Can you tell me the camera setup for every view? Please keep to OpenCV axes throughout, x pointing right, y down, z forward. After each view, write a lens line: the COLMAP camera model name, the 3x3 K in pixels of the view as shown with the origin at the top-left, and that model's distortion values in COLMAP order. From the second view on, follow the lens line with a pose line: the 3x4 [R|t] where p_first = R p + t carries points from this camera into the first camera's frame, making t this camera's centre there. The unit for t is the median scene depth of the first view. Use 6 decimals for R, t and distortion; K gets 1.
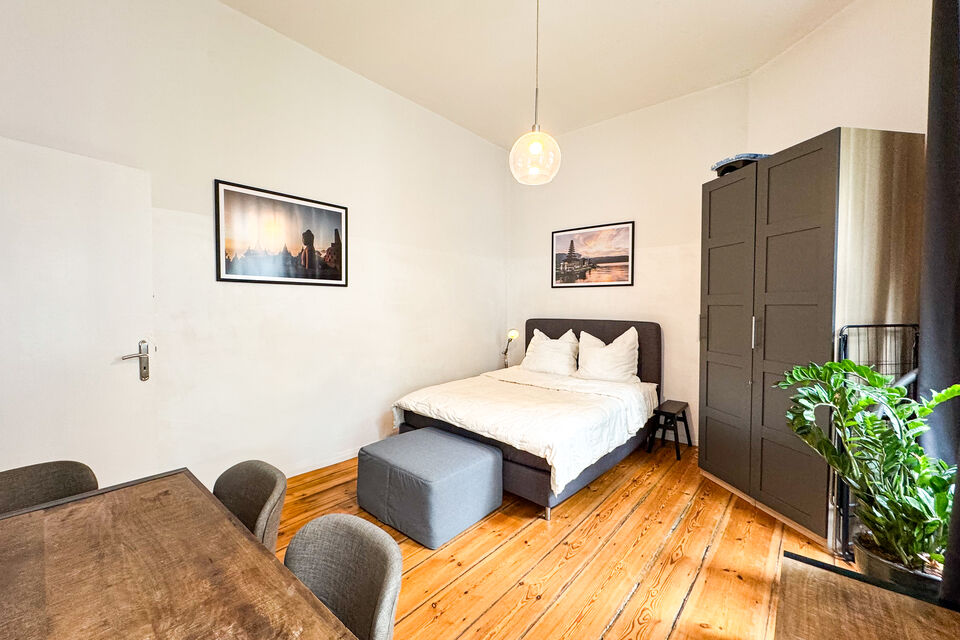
lens RADIAL K [[389.1, 0, 477.7], [0, 389.1, 317.5], [0, 0, 1]] dist [0.000261, -0.000012]
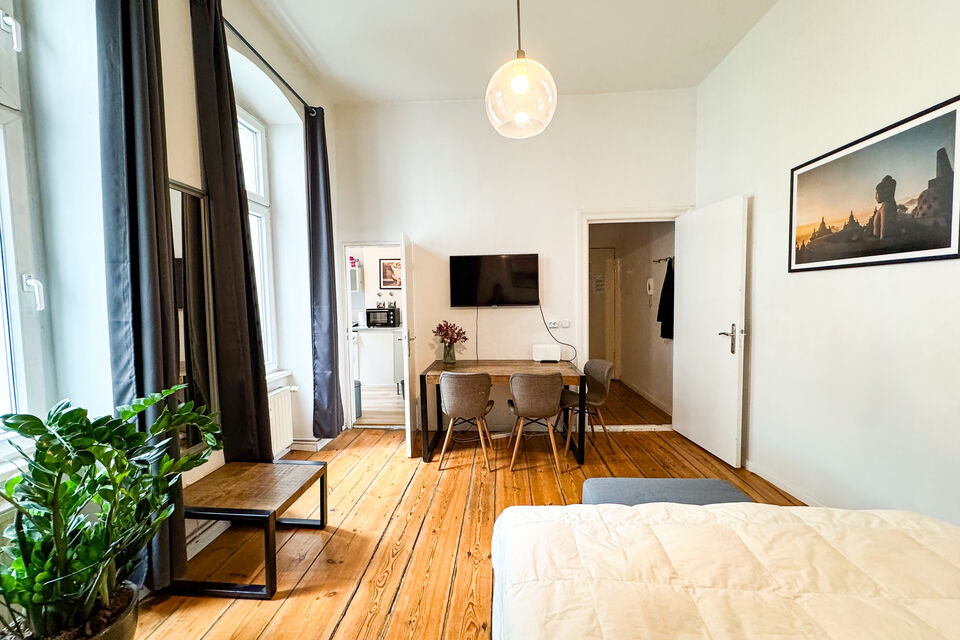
lens RADIAL K [[389.1, 0, 477.3], [0, 389.1, 319.6], [0, 0, 1]] dist [0.000261, -0.000012]
pose [[-0.800497, 0.040518, -0.597965, 0.550409], [-0.008297, 0.996867, 0.078655, -0.045085], [0.599279, 0.067925, -0.797653, 1.296704]]
